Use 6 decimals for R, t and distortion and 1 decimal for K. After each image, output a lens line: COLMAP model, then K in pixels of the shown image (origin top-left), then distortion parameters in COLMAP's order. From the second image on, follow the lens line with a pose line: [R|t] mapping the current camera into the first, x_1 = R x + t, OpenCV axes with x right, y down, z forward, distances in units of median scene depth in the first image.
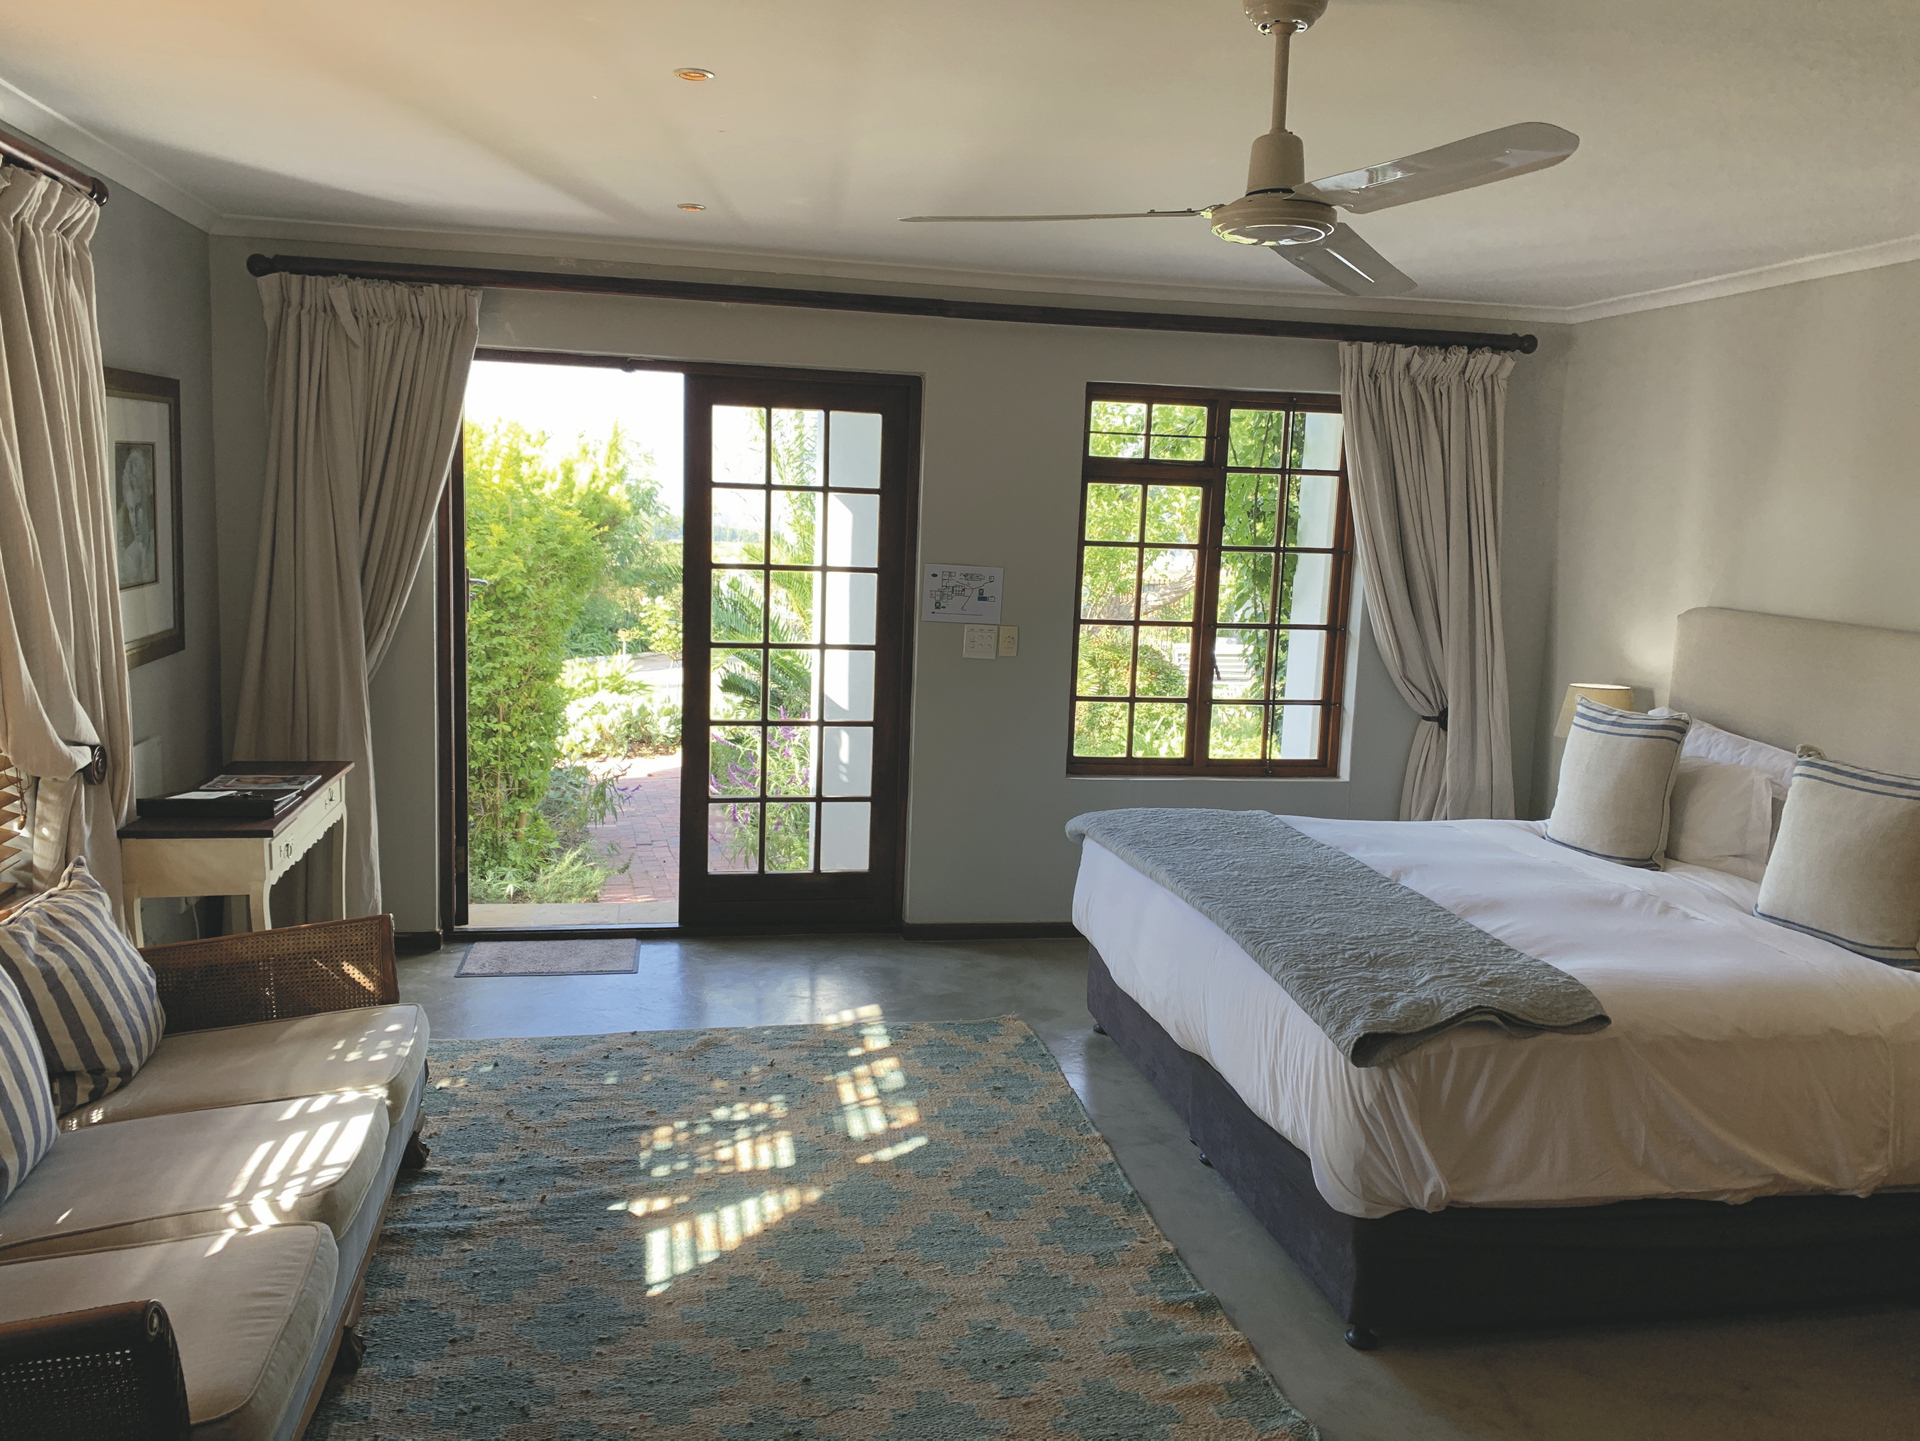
lens RADIAL K [[1481.9, 0, 958.6], [0, 1481.9, 715.9], [0, 0, 1]] dist [-0.002194, 0.000869]
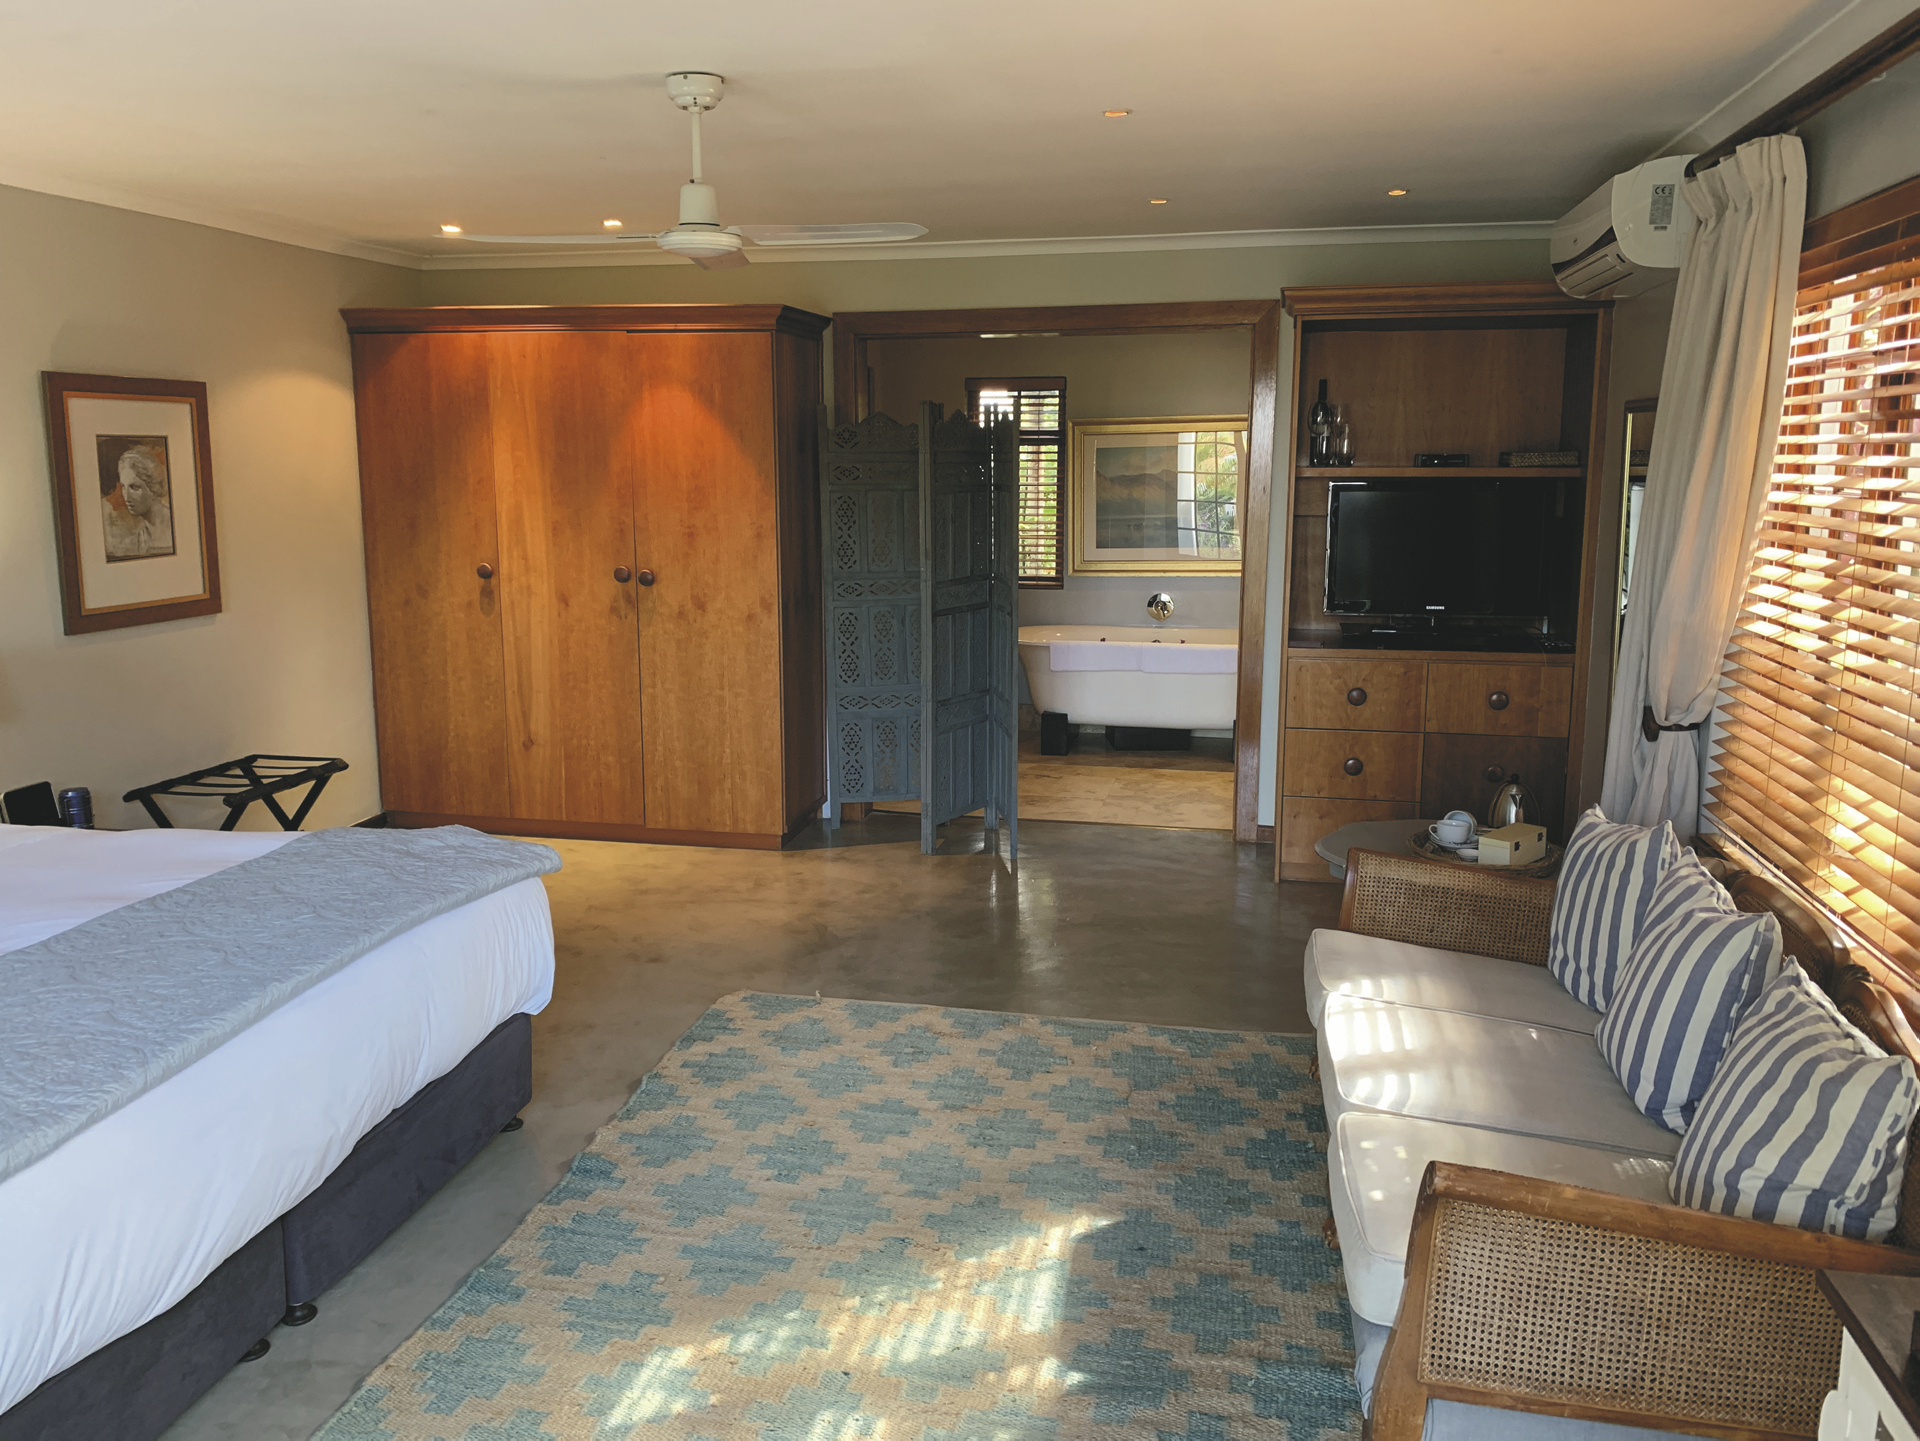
lens RADIAL K [[1481.9, 0, 956.0], [0, 1481.9, 722.8], [0, 0, 1]] dist [-0.002194, 0.000869]
pose [[-0.924916, -0.093942, 0.368383, -0.439453], [0.024033, 0.952604, 0.303264, -0.232736], [-0.379412, 0.289347, -0.878820, 1.657426]]
